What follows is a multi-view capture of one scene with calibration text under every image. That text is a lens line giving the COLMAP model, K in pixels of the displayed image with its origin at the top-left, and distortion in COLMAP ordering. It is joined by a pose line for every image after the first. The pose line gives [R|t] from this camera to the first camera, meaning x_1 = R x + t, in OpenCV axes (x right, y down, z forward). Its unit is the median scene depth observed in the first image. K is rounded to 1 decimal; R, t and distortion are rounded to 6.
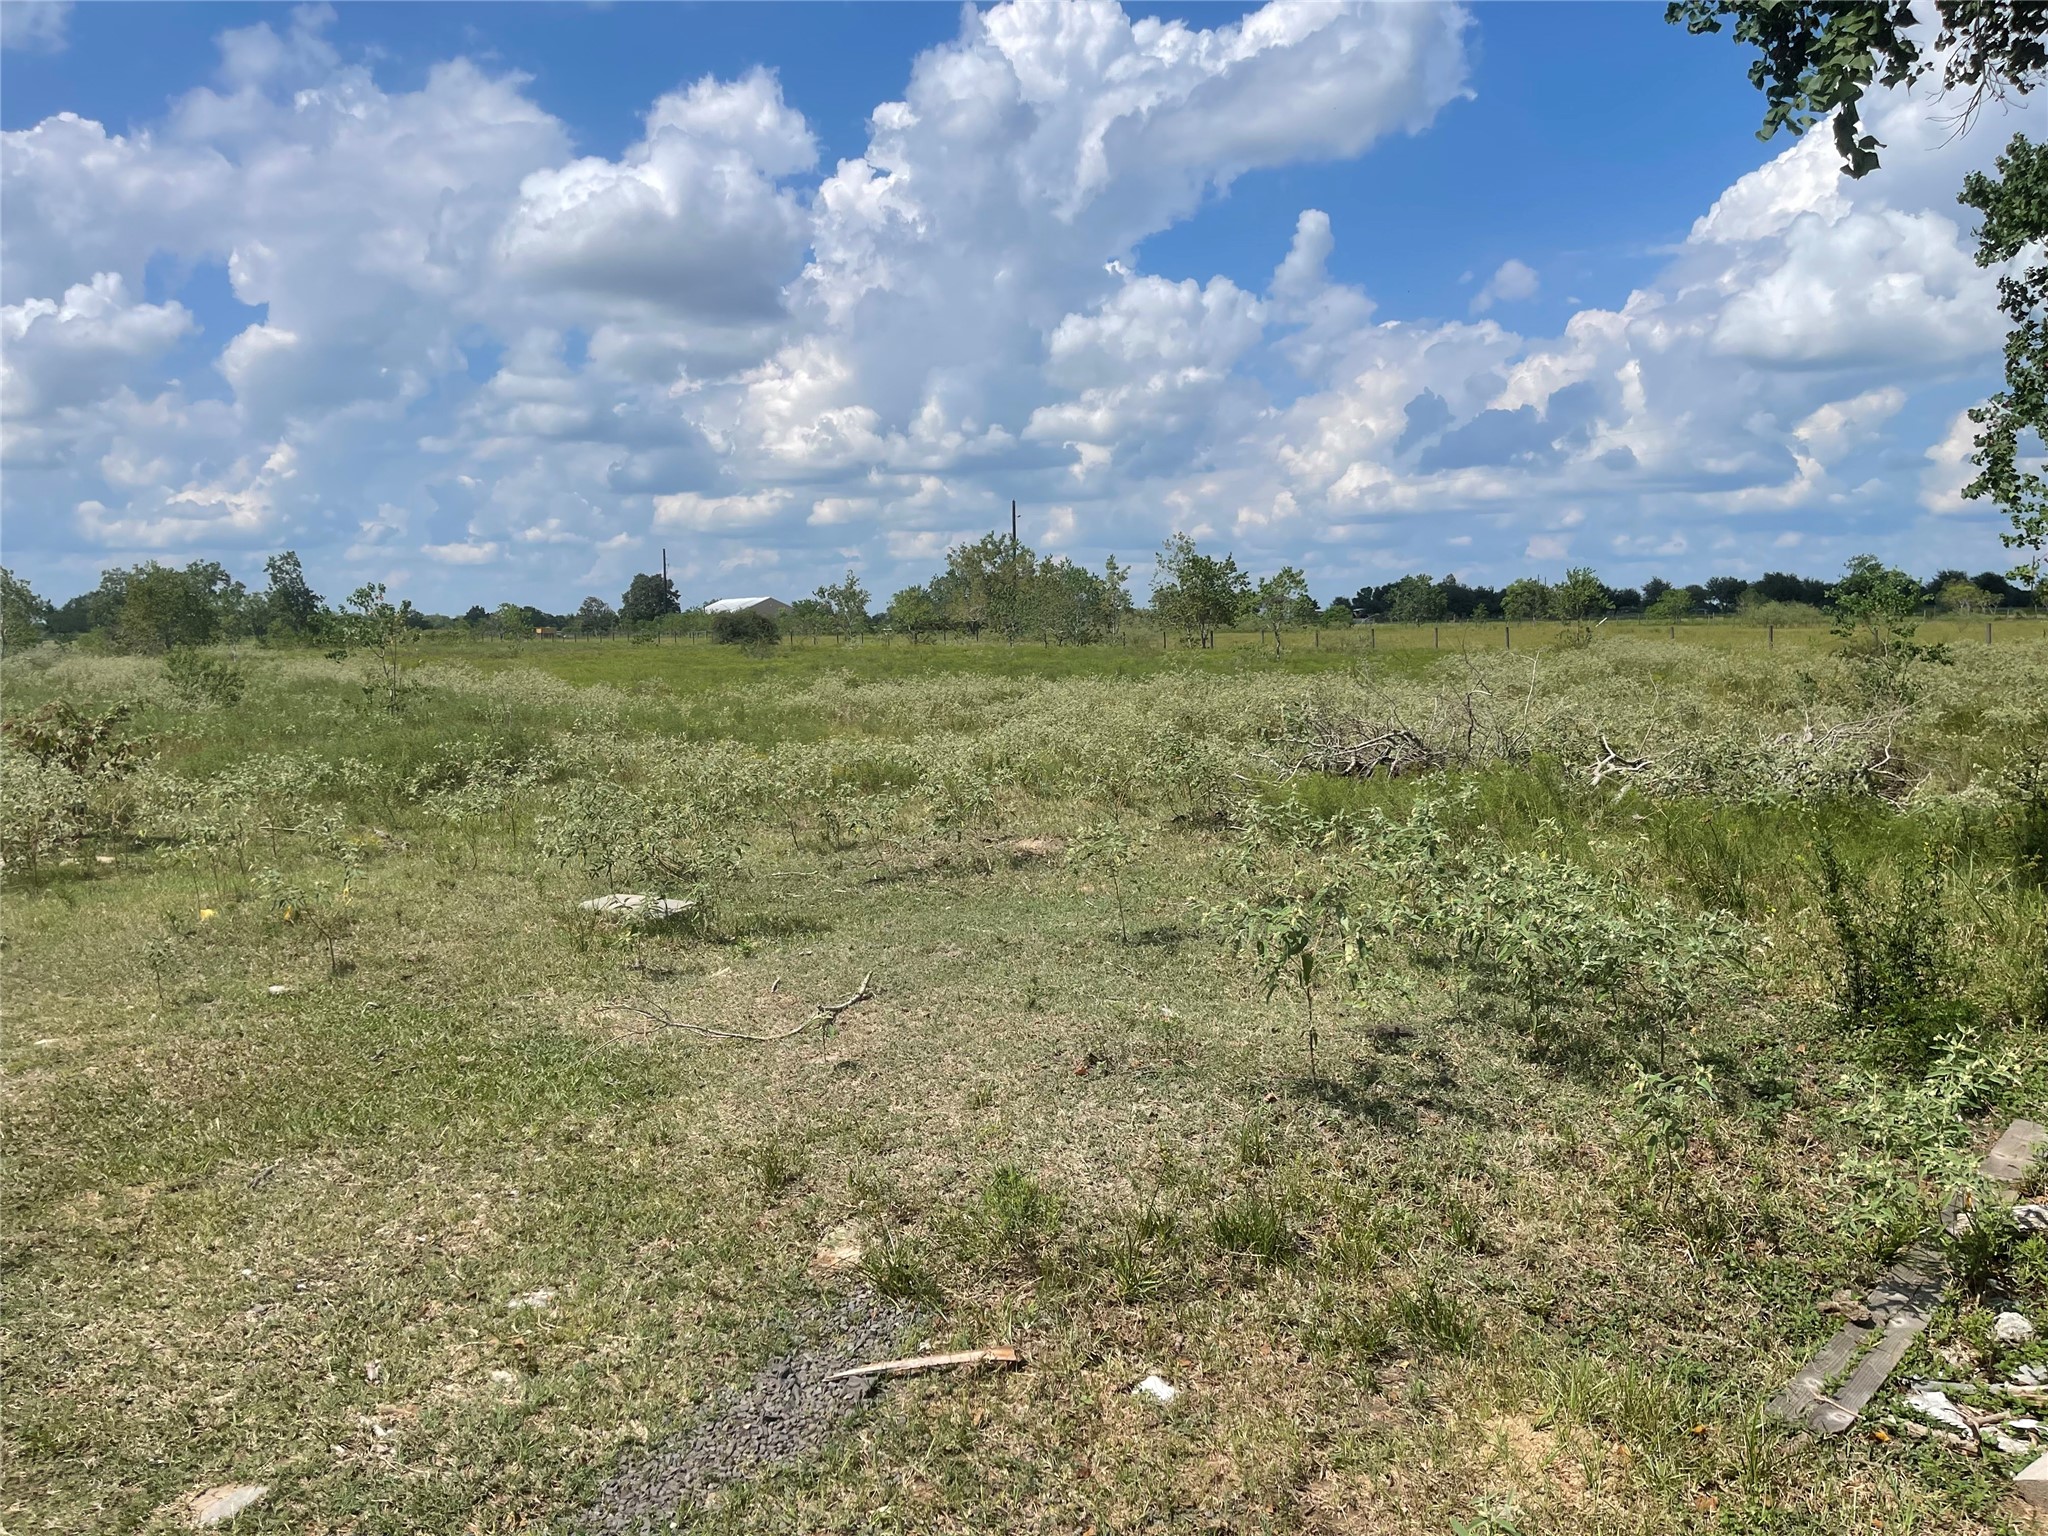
lens RADIAL K [[1542.4, 0, 1014.0], [0, 1542.4, 744.6], [0, 0, 1]] dist [0.073366, -0.102659]
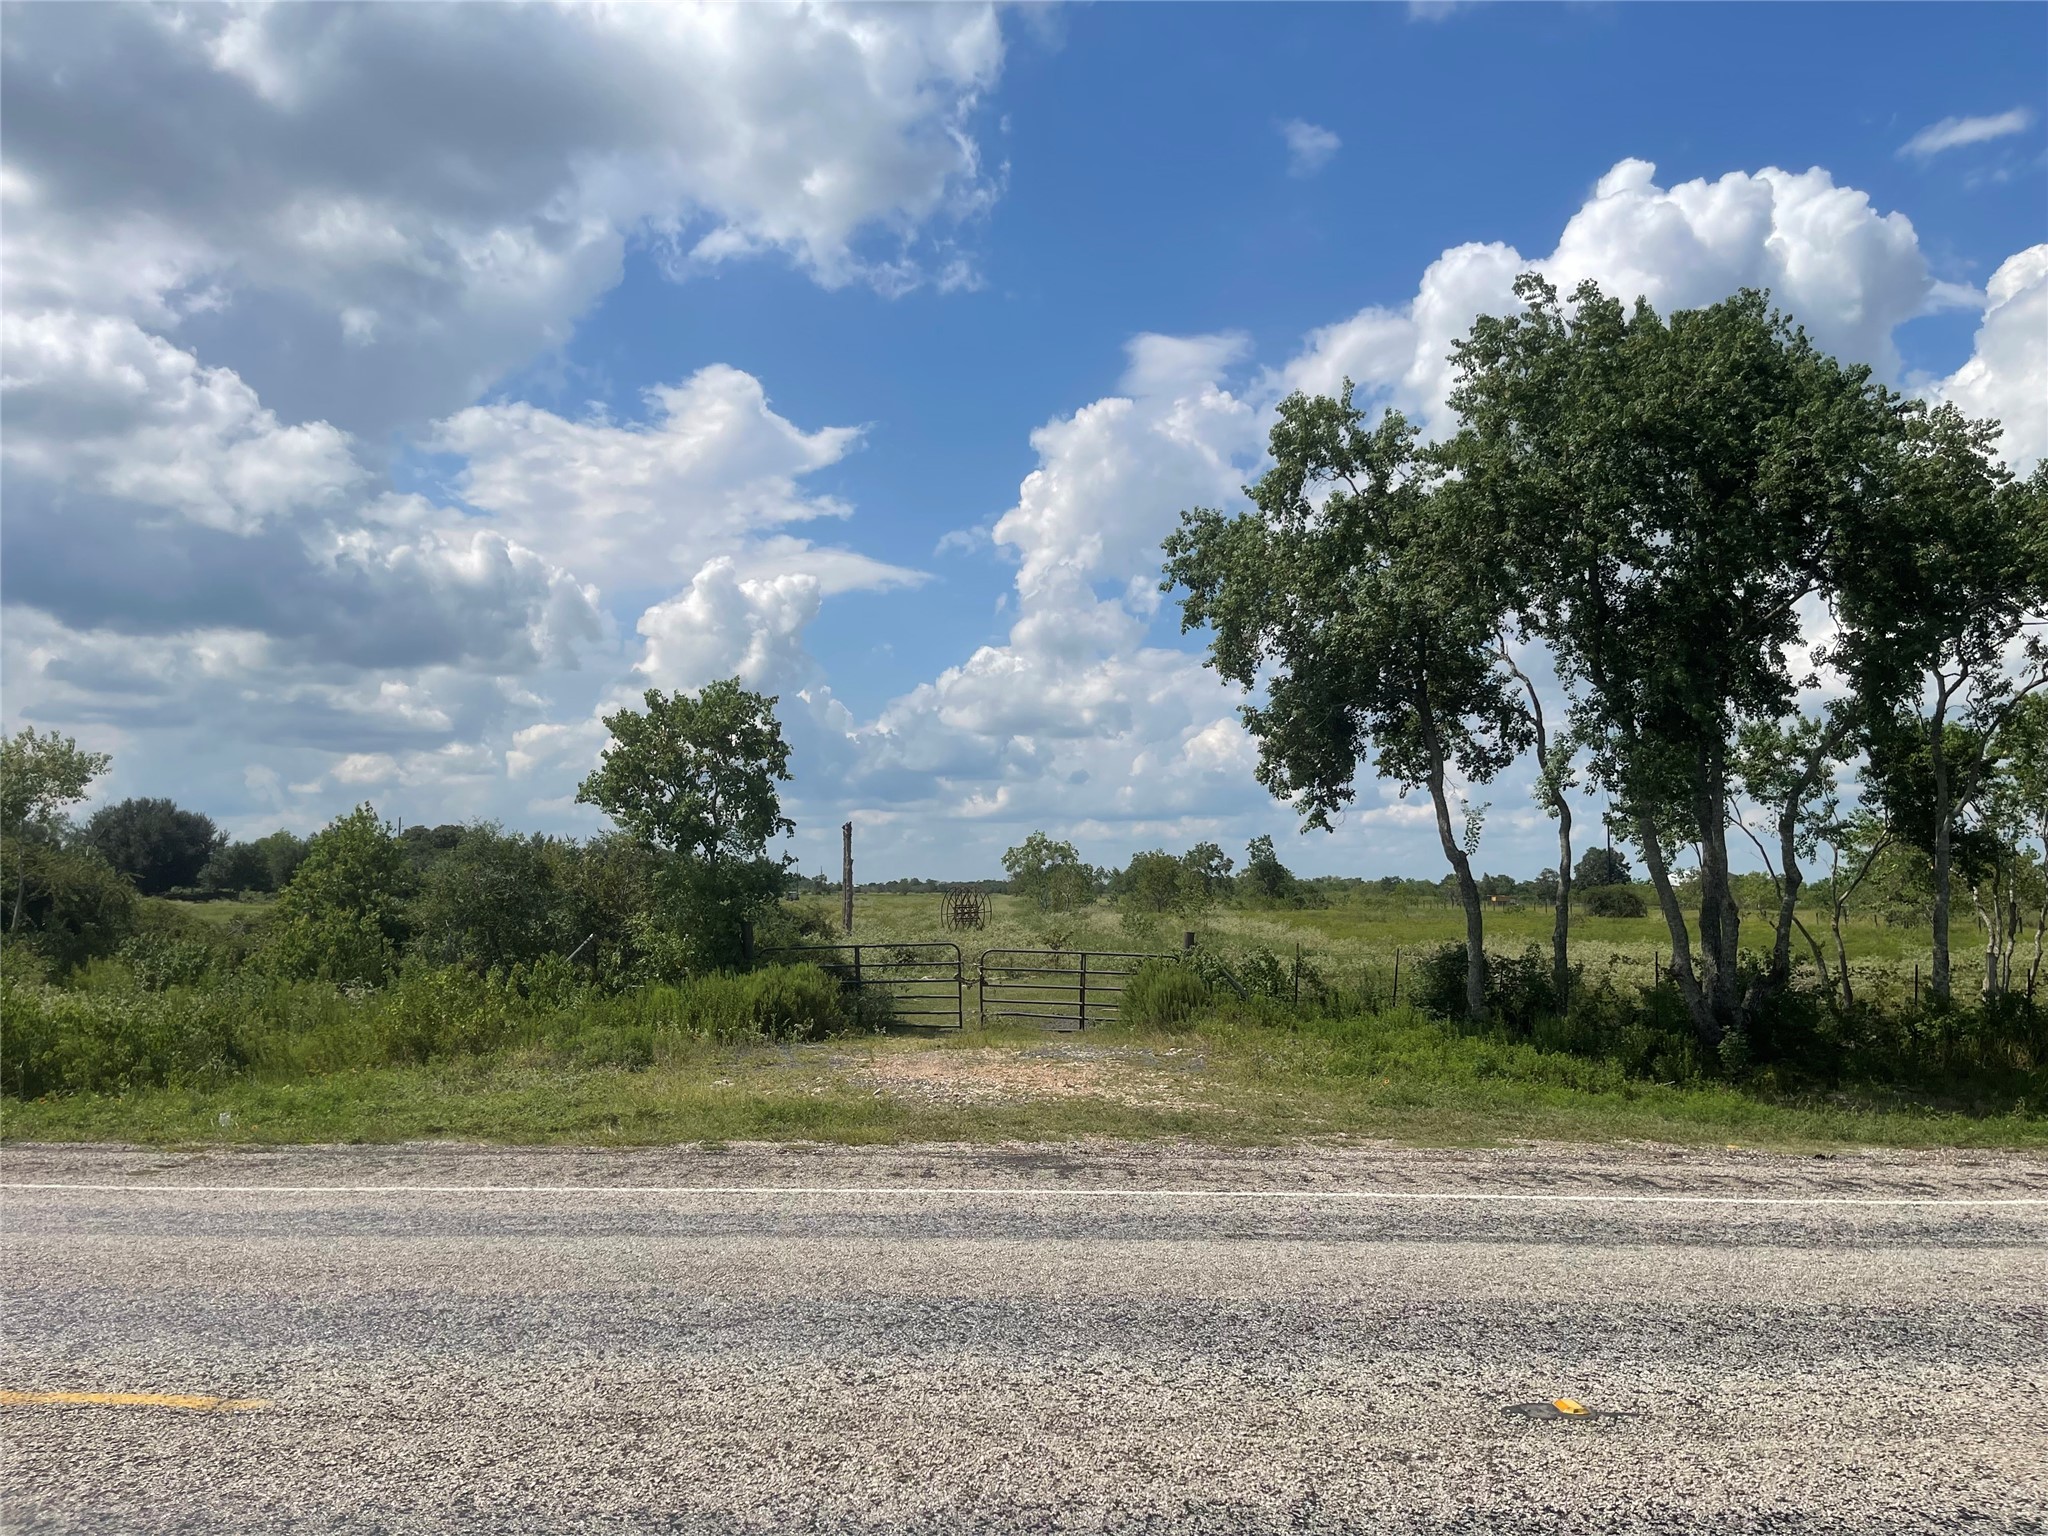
lens RADIAL K [[1542.4, 0, 1026.3], [0, 1542.4, 775.1], [0, 0, 1]] dist [0.073366, -0.102659]
pose [[0.816395, -0.024700, -0.576965, 0.114627], [-0.062568, 0.989421, -0.130890, 0.007680], [0.574094, 0.142958, 0.806213, -0.157147]]
